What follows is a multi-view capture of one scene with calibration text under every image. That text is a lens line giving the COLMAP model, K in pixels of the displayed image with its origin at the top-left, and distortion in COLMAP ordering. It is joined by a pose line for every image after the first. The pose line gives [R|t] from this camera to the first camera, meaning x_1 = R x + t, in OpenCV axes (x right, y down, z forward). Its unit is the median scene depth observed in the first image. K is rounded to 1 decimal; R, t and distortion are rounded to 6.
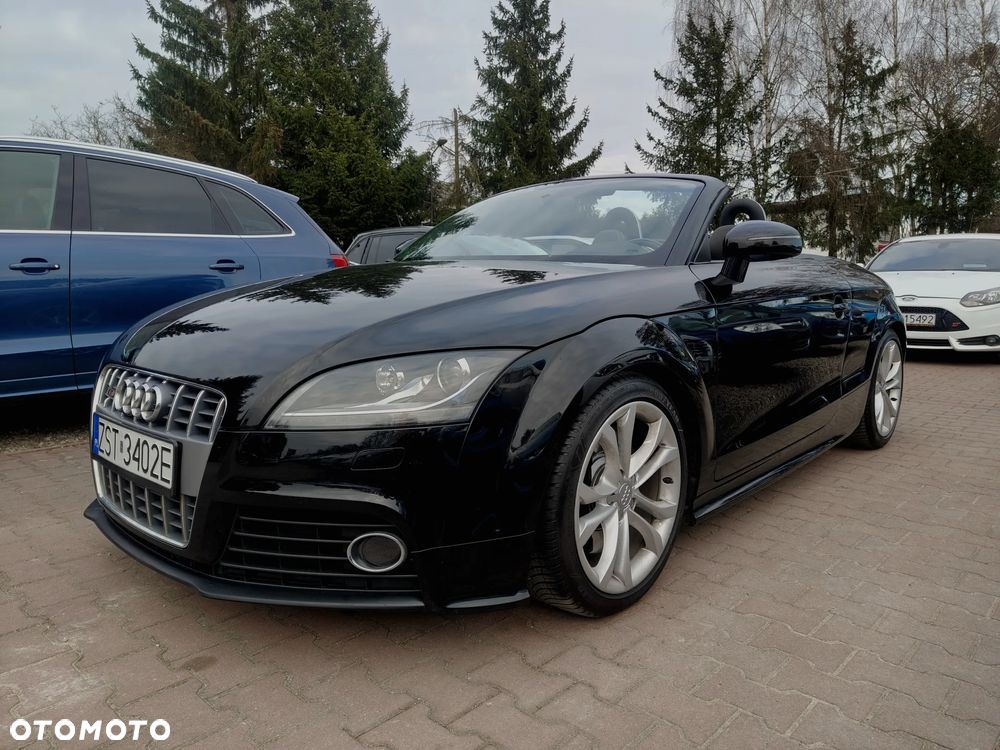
lens RADIAL K [[723.1, 0, 506.0], [0, 723.1, 379.0], [0, 0, 1]] dist [0.014405, -0.002812]
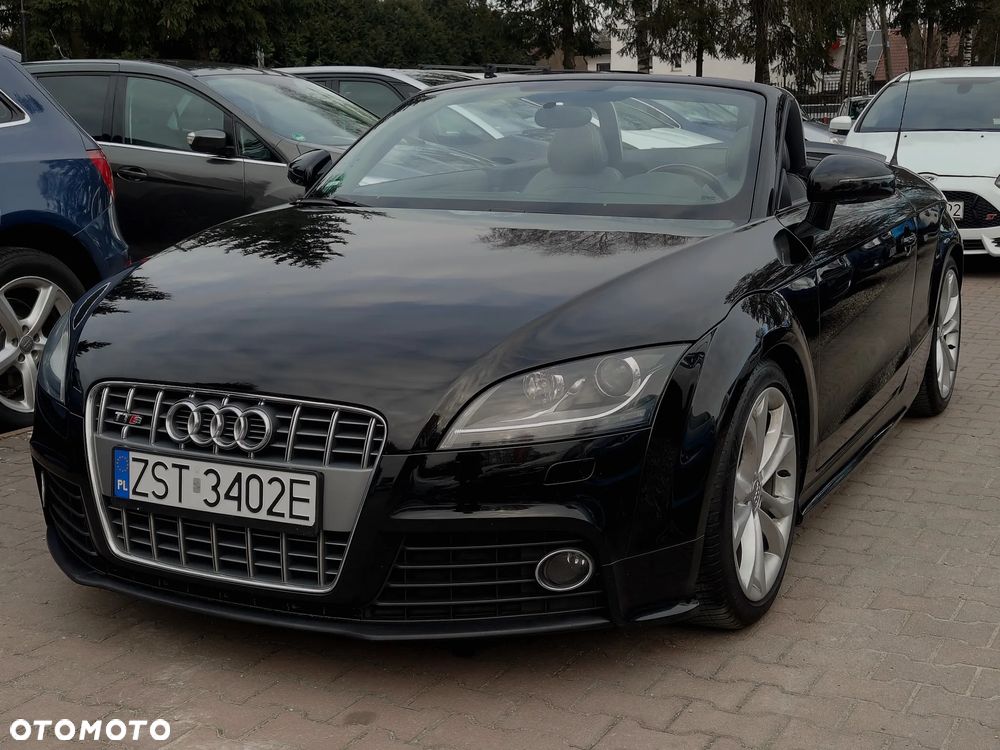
lens RADIAL K [[1515.8, 0, 511.1], [0, 1515.8, 374.9], [0, 0, 1]] dist [0.190684, -0.854076]
pose [[0.958026, -0.063958, 0.279457, -0.092202], [0.049385, 0.997042, 0.058887, -0.015840], [-0.282396, -0.042615, 0.958351, -0.102508]]
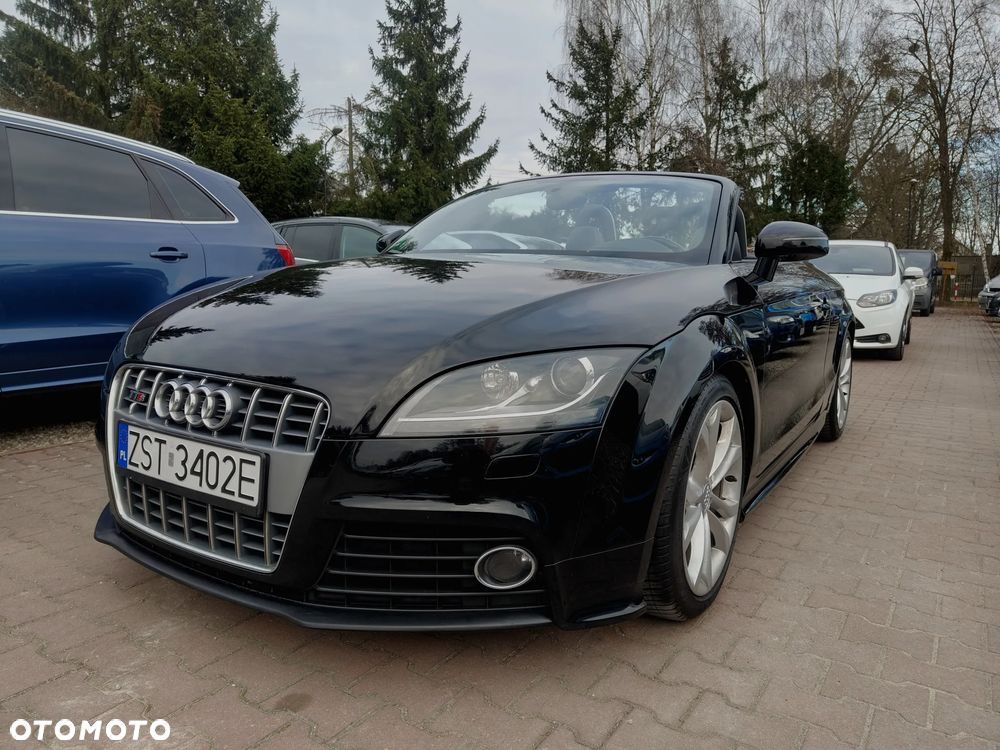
lens RADIAL K [[722.0, 0, 500.0], [0, 722.0, 375.0], [0, 0, 1]] dist [0.011317, -0.000628]
pose [[0.985216, -0.005728, 0.171221, -0.040226], [0.005698, 0.999984, 0.000668, -0.000846], [-0.171222, 0.000317, 0.985232, 0.010794]]
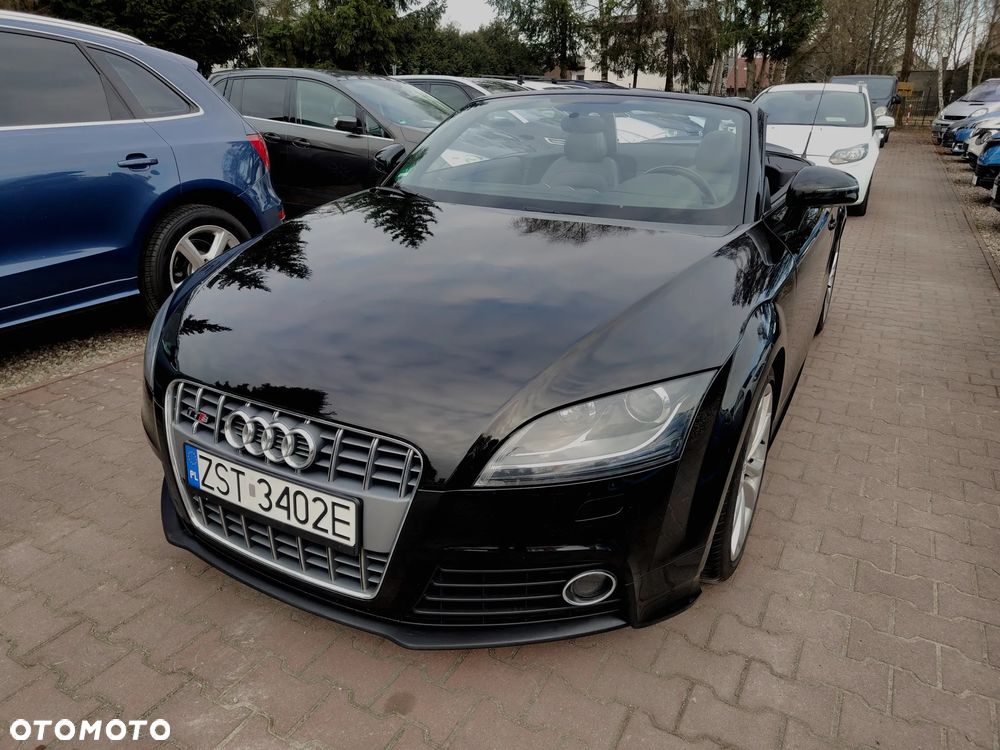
lens RADIAL K [[713.4, 0, 497.3], [0, 713.4, 376.0], [0, 0, 1]] dist [0.011619, 0.001653]
pose [[0.968613, -0.085372, 0.233454, -0.060071], [0.023869, 0.966775, 0.254510, -0.035584], [-0.247425, -0.240950, 0.938469, 0.019810]]
